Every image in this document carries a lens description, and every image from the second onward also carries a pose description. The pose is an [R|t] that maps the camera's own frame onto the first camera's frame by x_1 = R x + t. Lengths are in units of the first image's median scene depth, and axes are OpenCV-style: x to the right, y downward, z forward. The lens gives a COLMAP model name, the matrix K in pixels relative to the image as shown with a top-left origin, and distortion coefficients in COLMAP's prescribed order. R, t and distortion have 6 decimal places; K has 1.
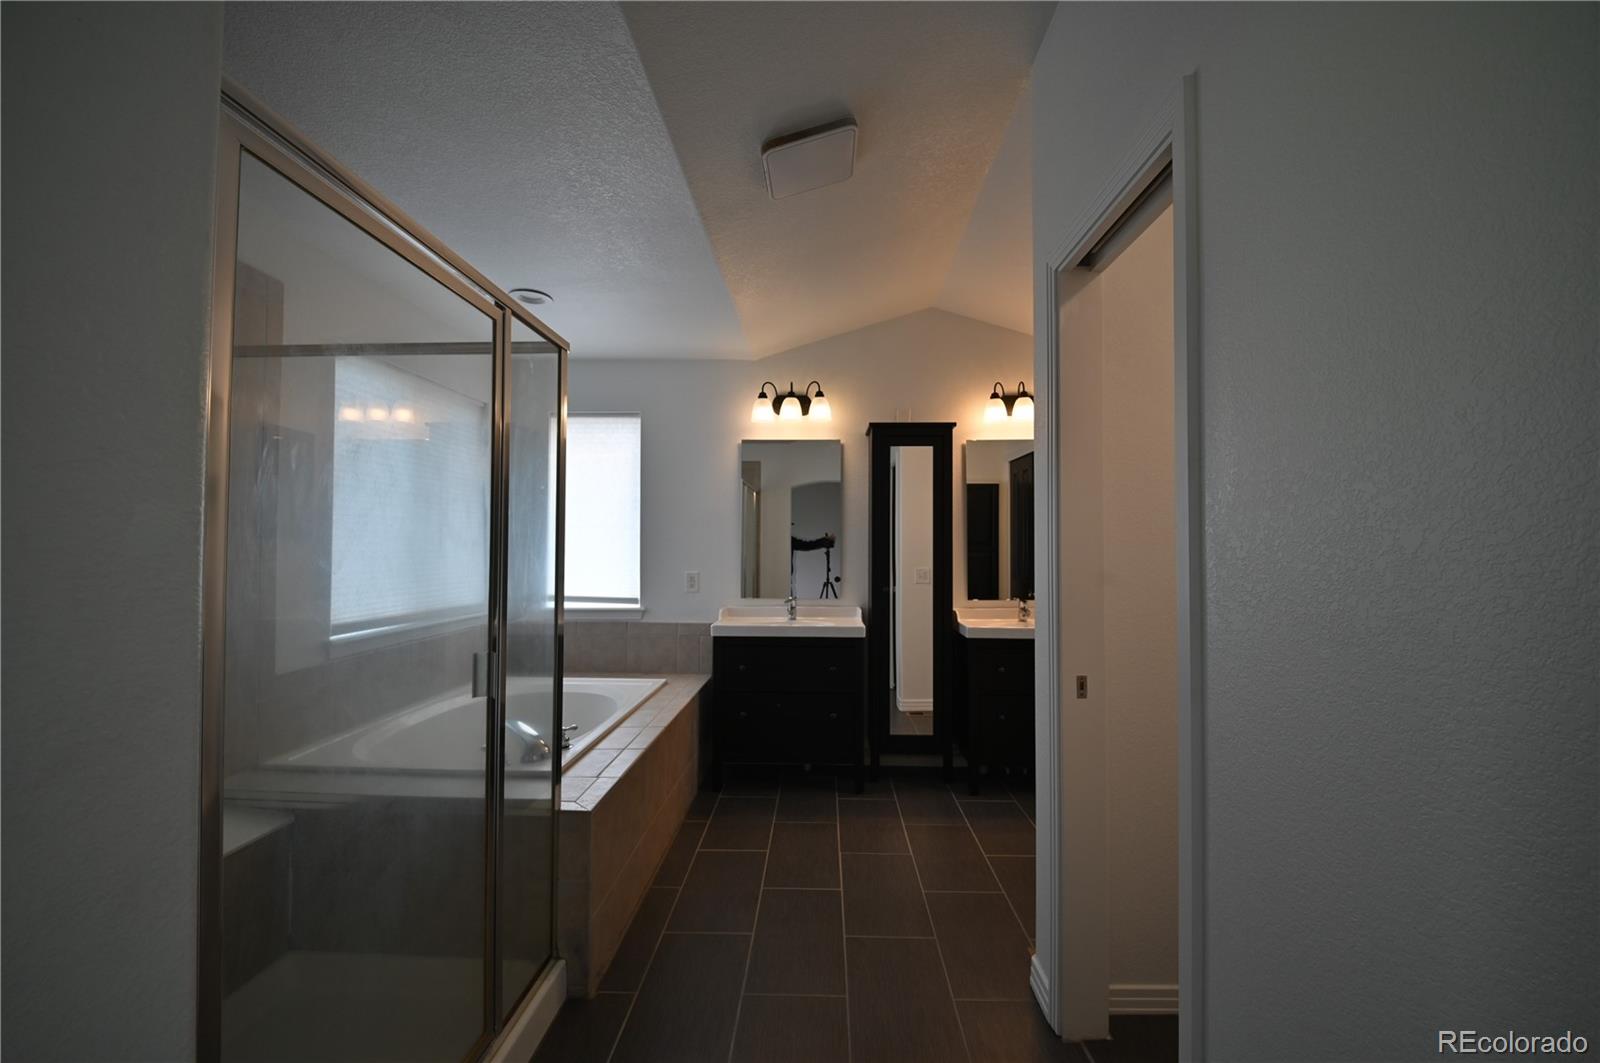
lens RADIAL K [[659.6, 0, 808.8], [0, 659.6, 530.5], [0, 0, 1]] dist [0.000637, -0.010564]
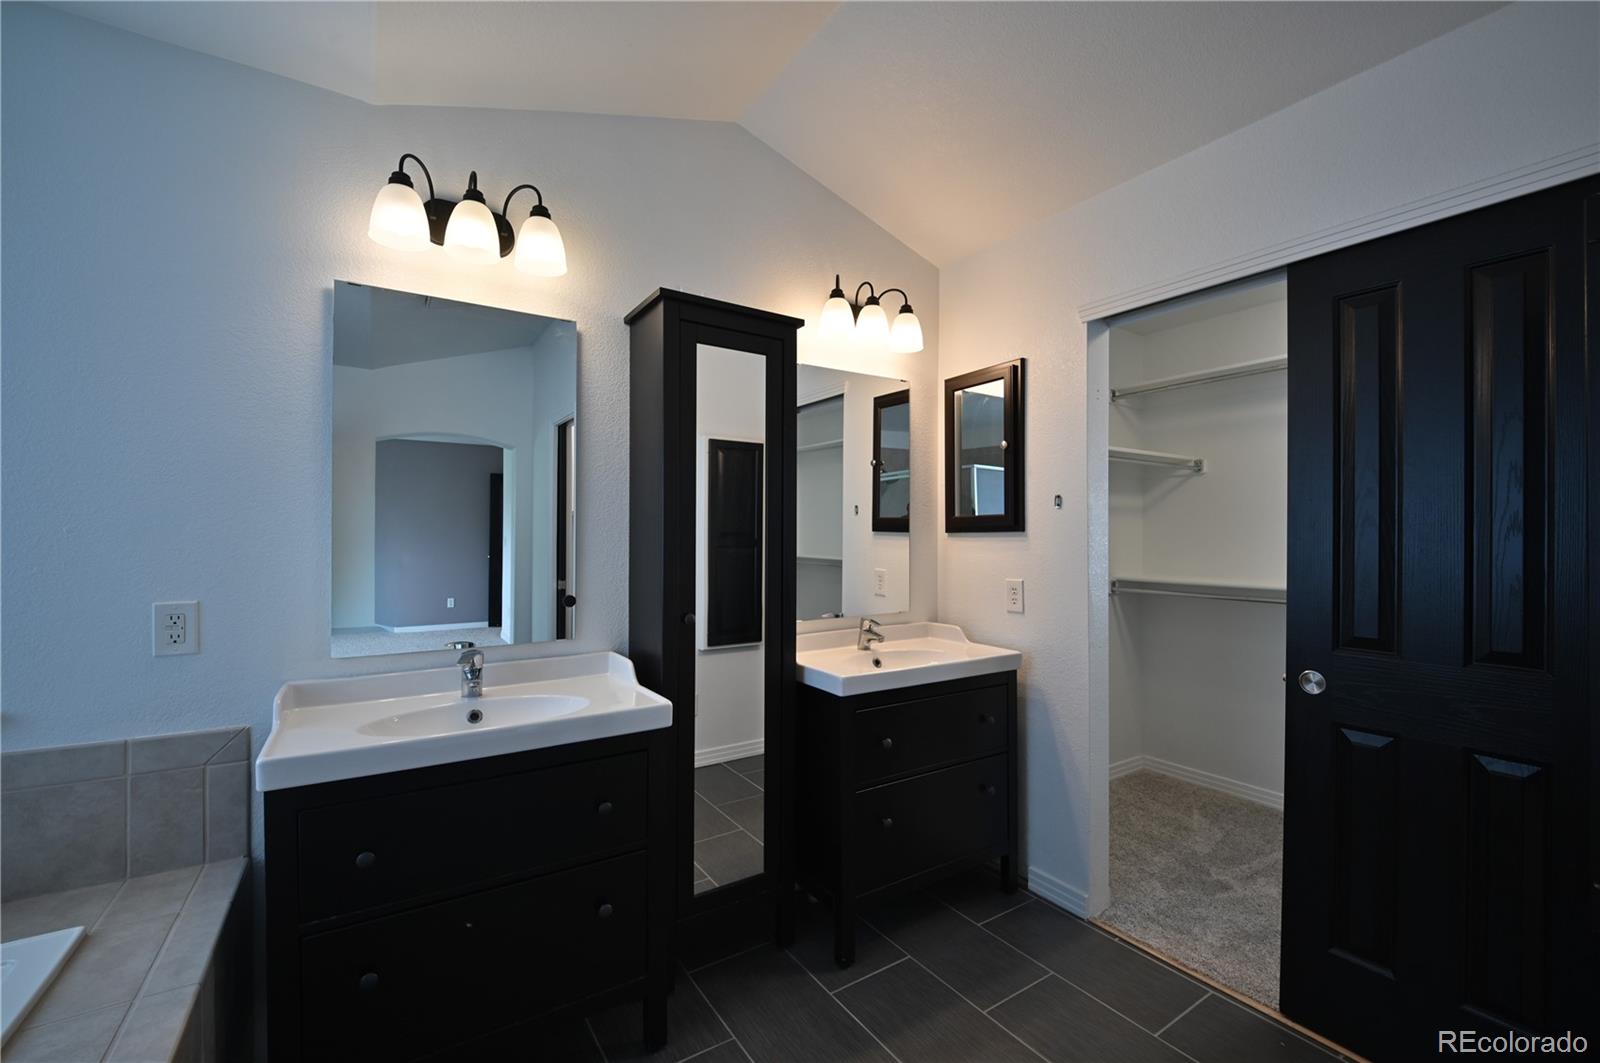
lens RADIAL K [[659.6, 0, 808.8], [0, 659.6, 530.5], [0, 0, 1]] dist [0.000637, -0.010564]
pose [[0.819598, 0.000384, 0.572939, -0.096283], [-0.015254, 0.999660, 0.021151, 0.007530], [-0.572736, -0.026075, 0.819325, 0.496322]]
